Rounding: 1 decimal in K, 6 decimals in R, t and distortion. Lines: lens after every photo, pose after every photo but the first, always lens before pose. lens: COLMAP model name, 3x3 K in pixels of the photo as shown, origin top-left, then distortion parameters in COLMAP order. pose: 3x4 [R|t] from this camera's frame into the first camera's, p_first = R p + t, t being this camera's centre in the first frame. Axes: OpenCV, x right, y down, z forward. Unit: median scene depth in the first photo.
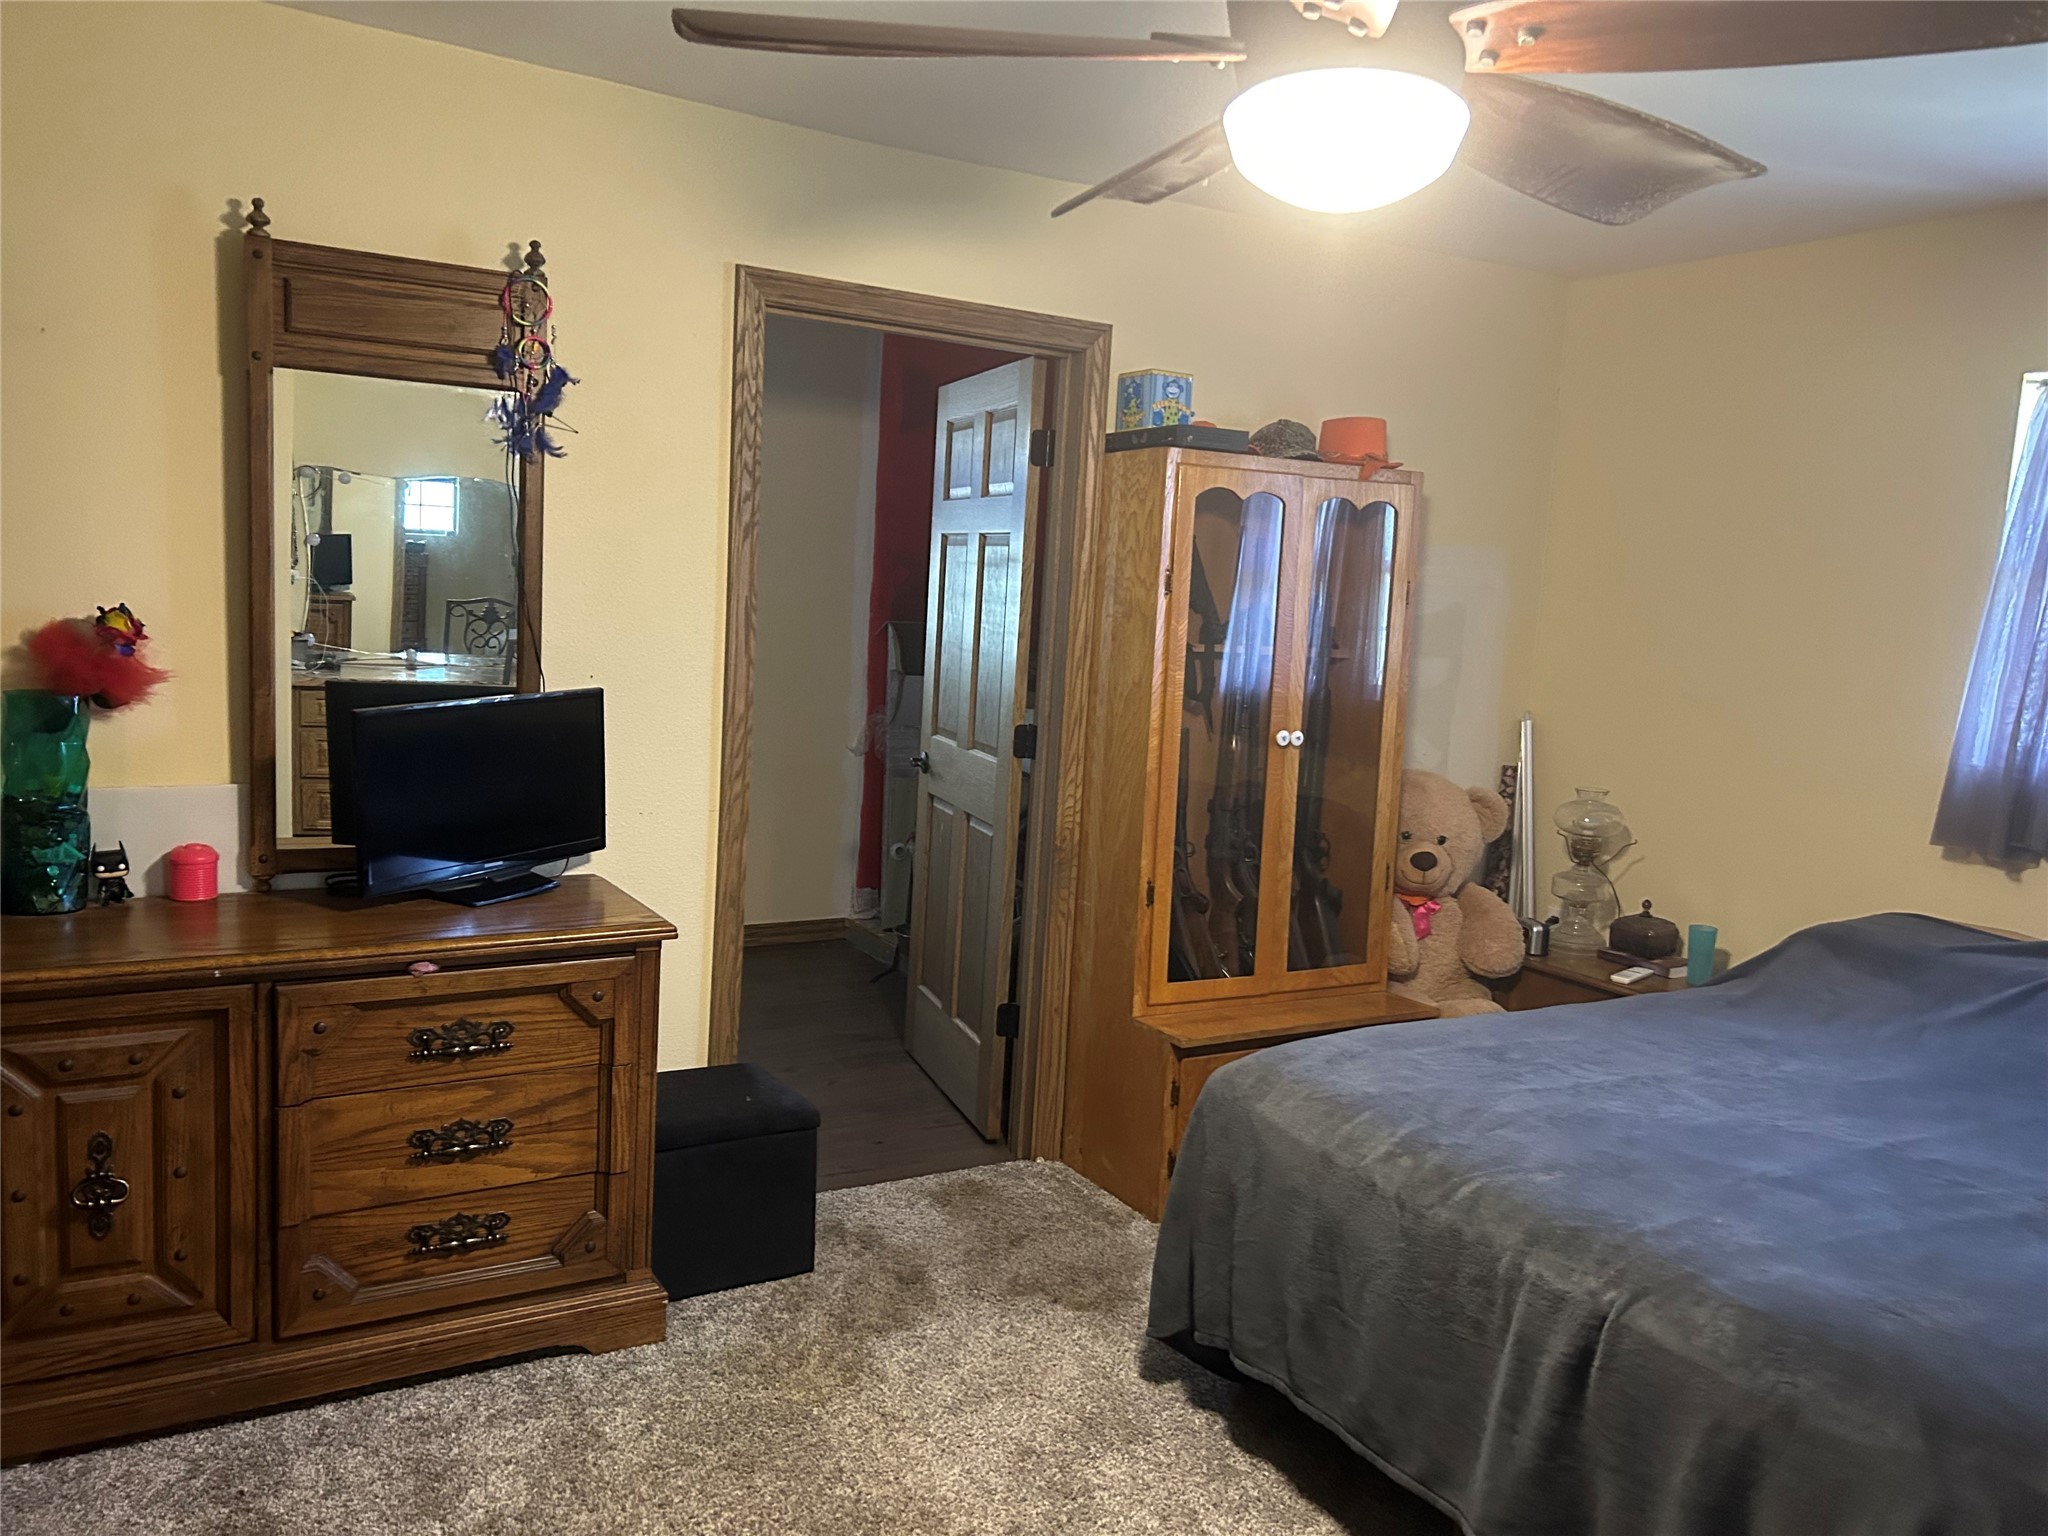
lens RADIAL K [[1527.5, 0, 1023.9], [0, 1527.5, 772.1], [0, 0, 1]] dist [0.047383, -0.051590]
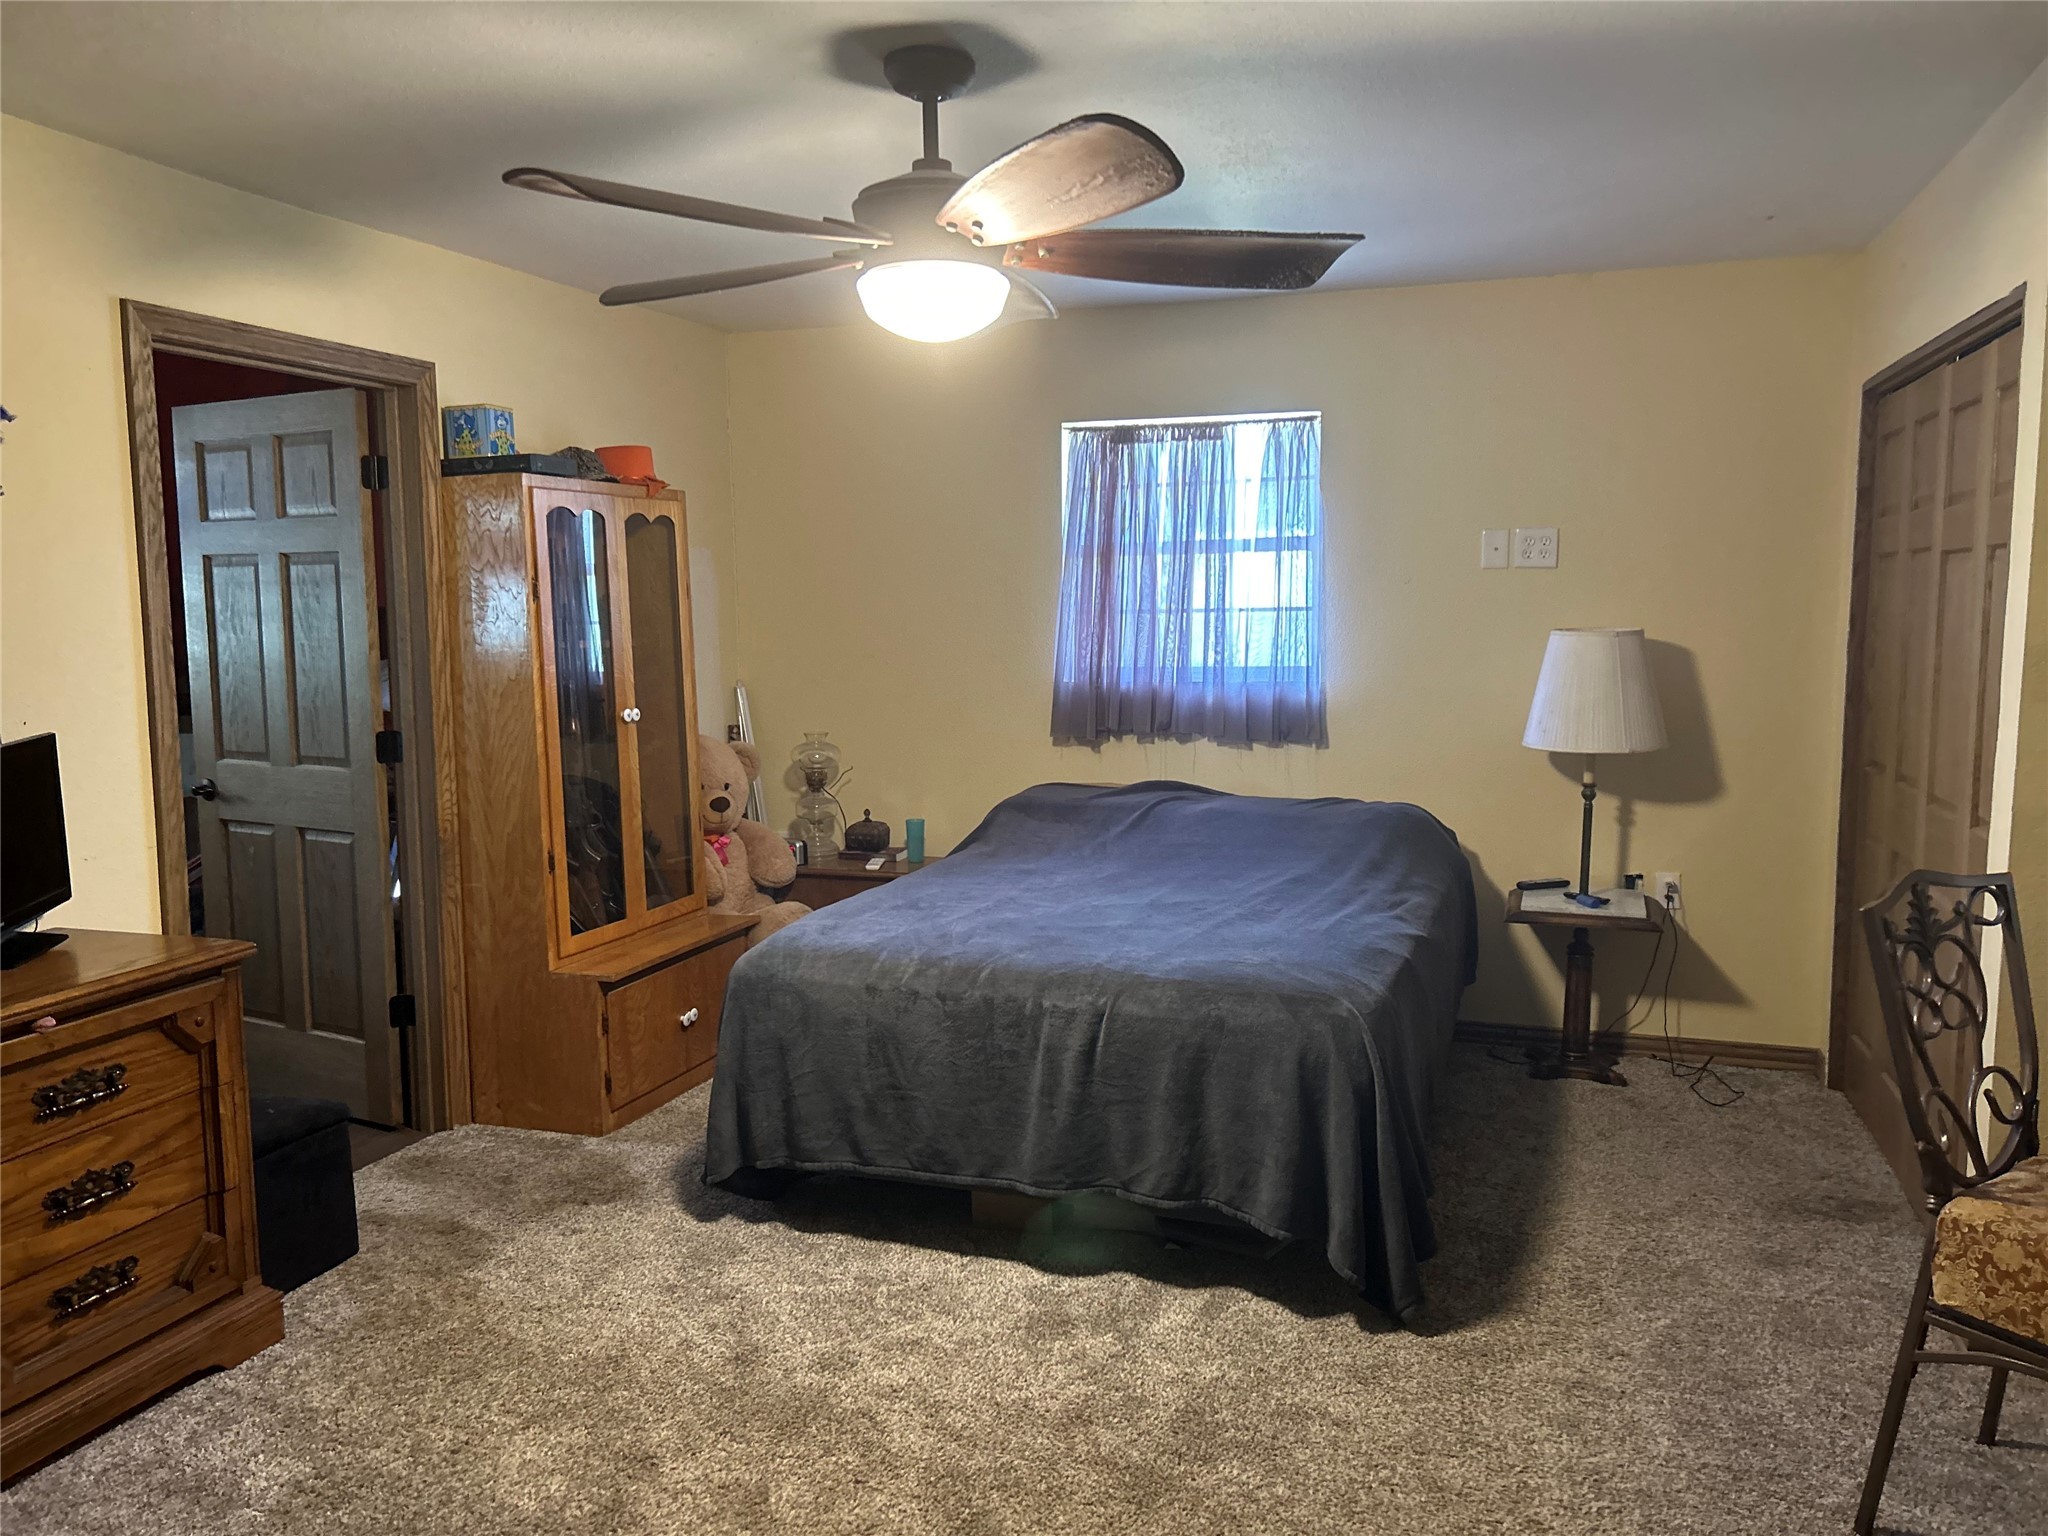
lens RADIAL K [[1527.5, 0, 1022.8], [0, 1527.5, 768.9], [0, 0, 1]] dist [0.047383, -0.051590]
pose [[0.758863, -0.134696, 0.637168, -0.394917], [0.133291, 0.989790, 0.050490, 0.000197], [-0.637464, 0.046614, 0.769069, -0.122712]]
